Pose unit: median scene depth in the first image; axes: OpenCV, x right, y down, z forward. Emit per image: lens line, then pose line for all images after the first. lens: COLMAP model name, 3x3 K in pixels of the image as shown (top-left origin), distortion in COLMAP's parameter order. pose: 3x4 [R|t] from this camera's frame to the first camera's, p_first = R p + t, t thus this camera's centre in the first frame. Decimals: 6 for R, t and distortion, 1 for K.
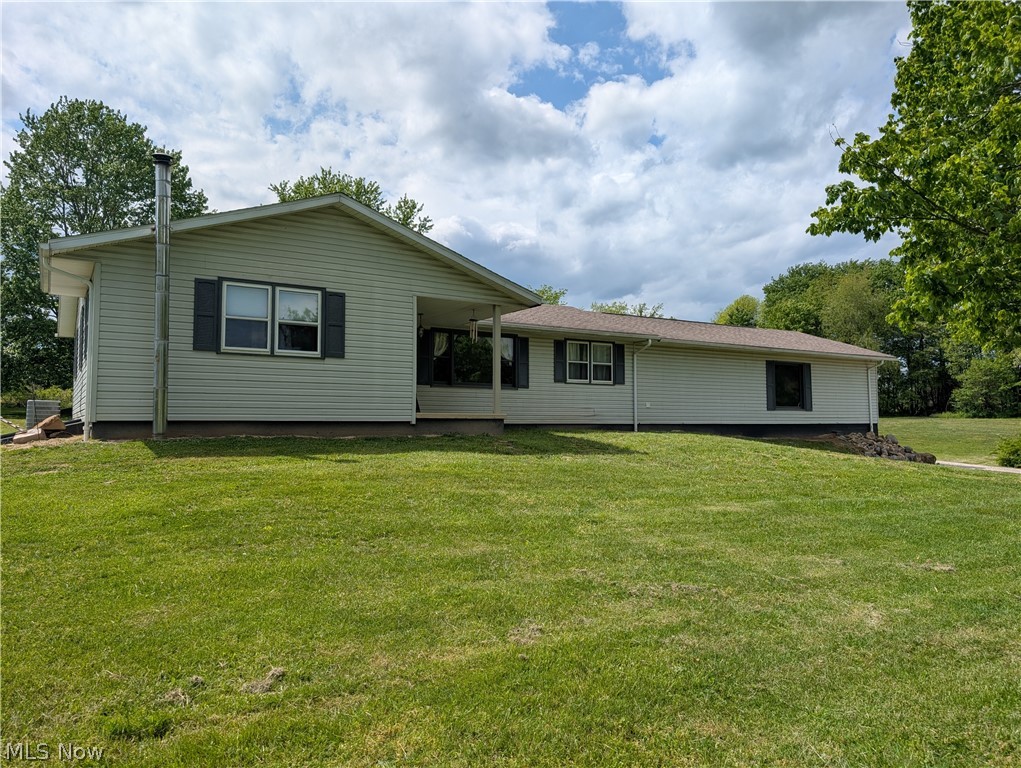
lens RADIAL K [[714.0, 0, 510.5], [0, 714.0, 384.0], [0, 0, 1]] dist [0.053546, -0.001106]
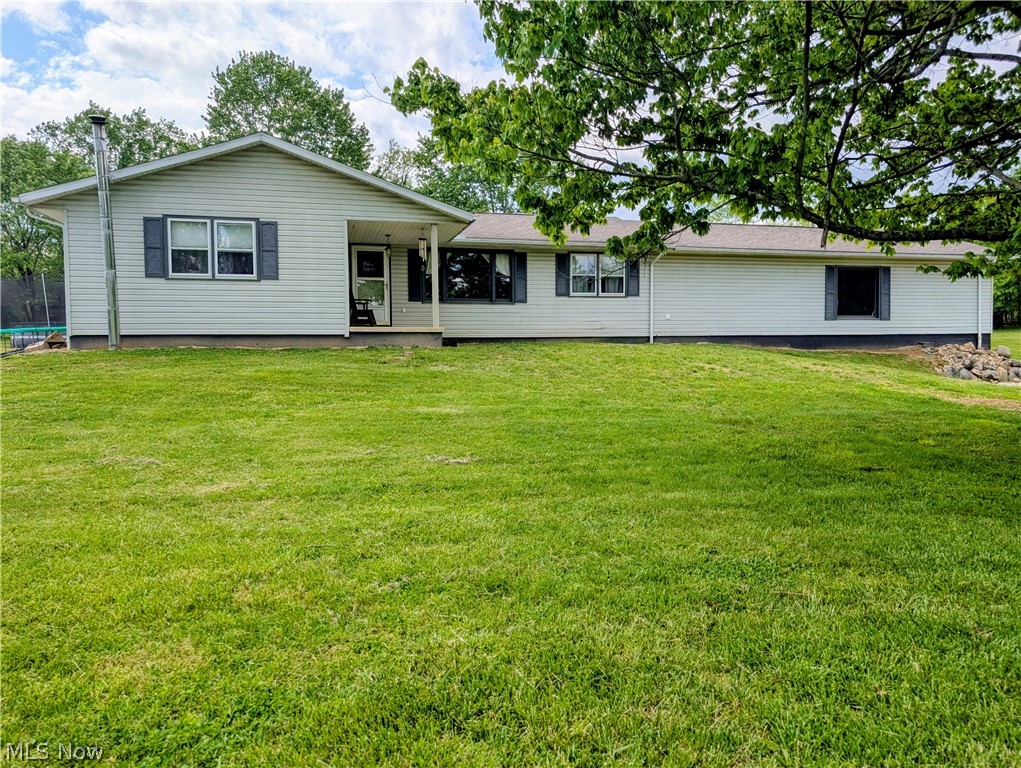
lens RADIAL K [[724.7, 0, 510.5], [0, 724.7, 384.0], [0, 0, 1]] dist [0.028624, -0.001543]
pose [[0.957775, 0.007795, -0.287412, 0.435629], [0.024544, 0.993767, 0.108741, 0.011911], [0.286469, -0.111204, 0.951614, -0.018303]]
